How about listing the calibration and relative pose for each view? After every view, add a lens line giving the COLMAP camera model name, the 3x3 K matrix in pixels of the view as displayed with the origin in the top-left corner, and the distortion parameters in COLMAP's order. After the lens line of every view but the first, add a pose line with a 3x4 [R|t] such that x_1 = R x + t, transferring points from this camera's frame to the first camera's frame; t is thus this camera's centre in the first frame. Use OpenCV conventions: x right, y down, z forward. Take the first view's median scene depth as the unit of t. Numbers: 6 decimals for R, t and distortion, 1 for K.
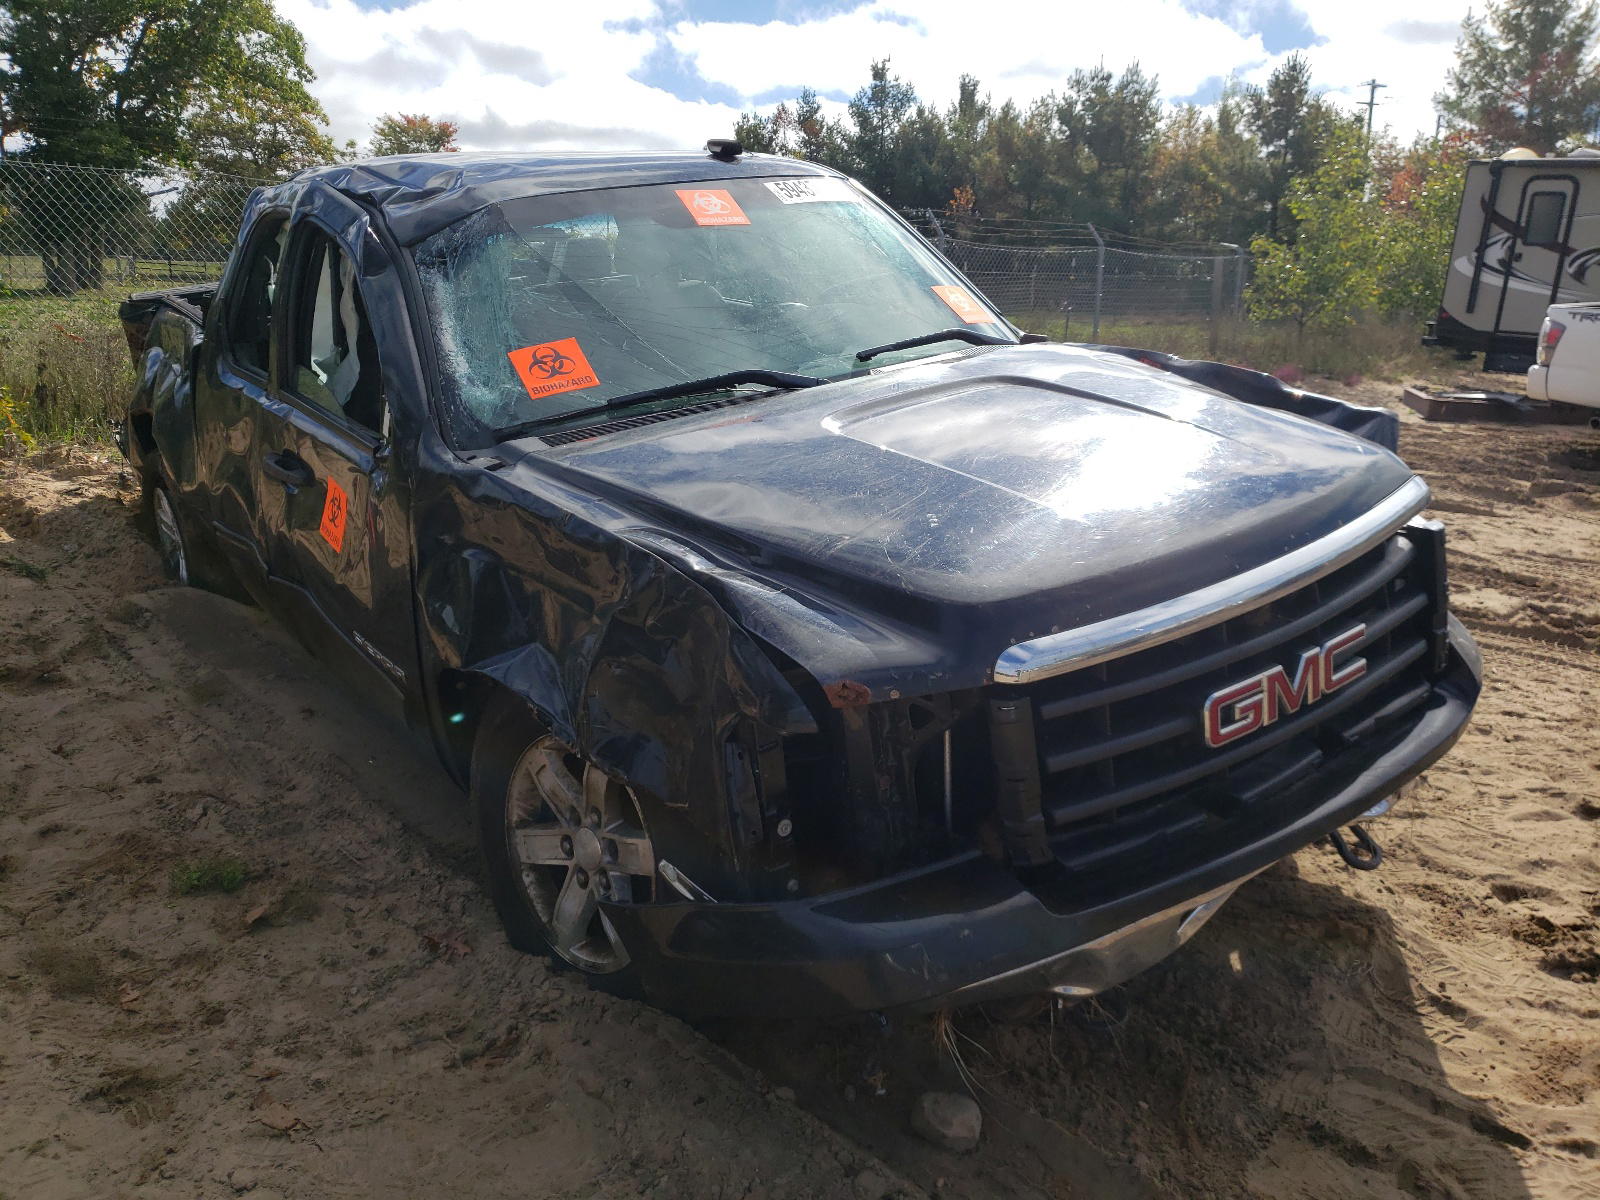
lens RADIAL K [[1230.0, 0, 800.1], [0, 1230.0, 603.7], [0, 0, 1]] dist [0.003298, 0.013128]
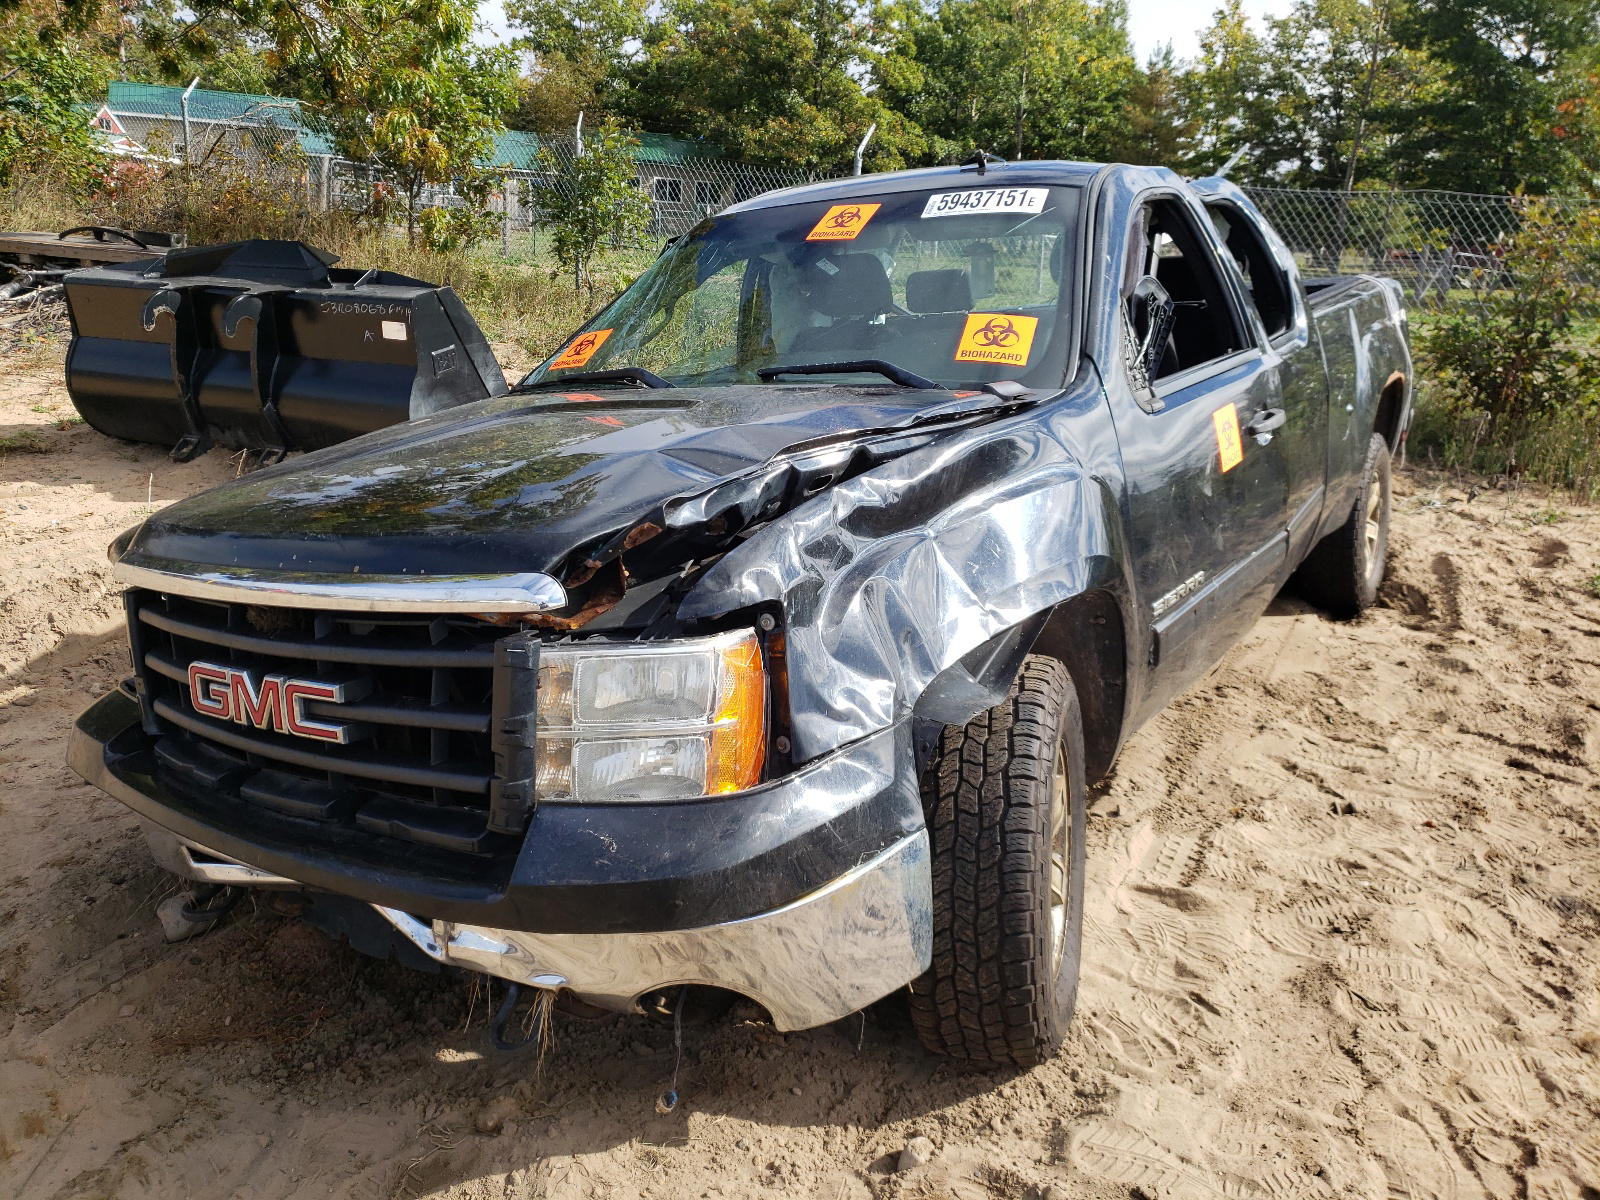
lens RADIAL K [[1230.0, 0, 802.9], [0, 1230.0, 595.9], [0, 0, 1]] dist [0.003298, 0.013128]
pose [[0.352533, 0.268994, -0.896305, 1.336863], [-0.279696, 0.944302, 0.173389, -0.289407], [0.893023, 0.189568, 0.408134, 0.917986]]
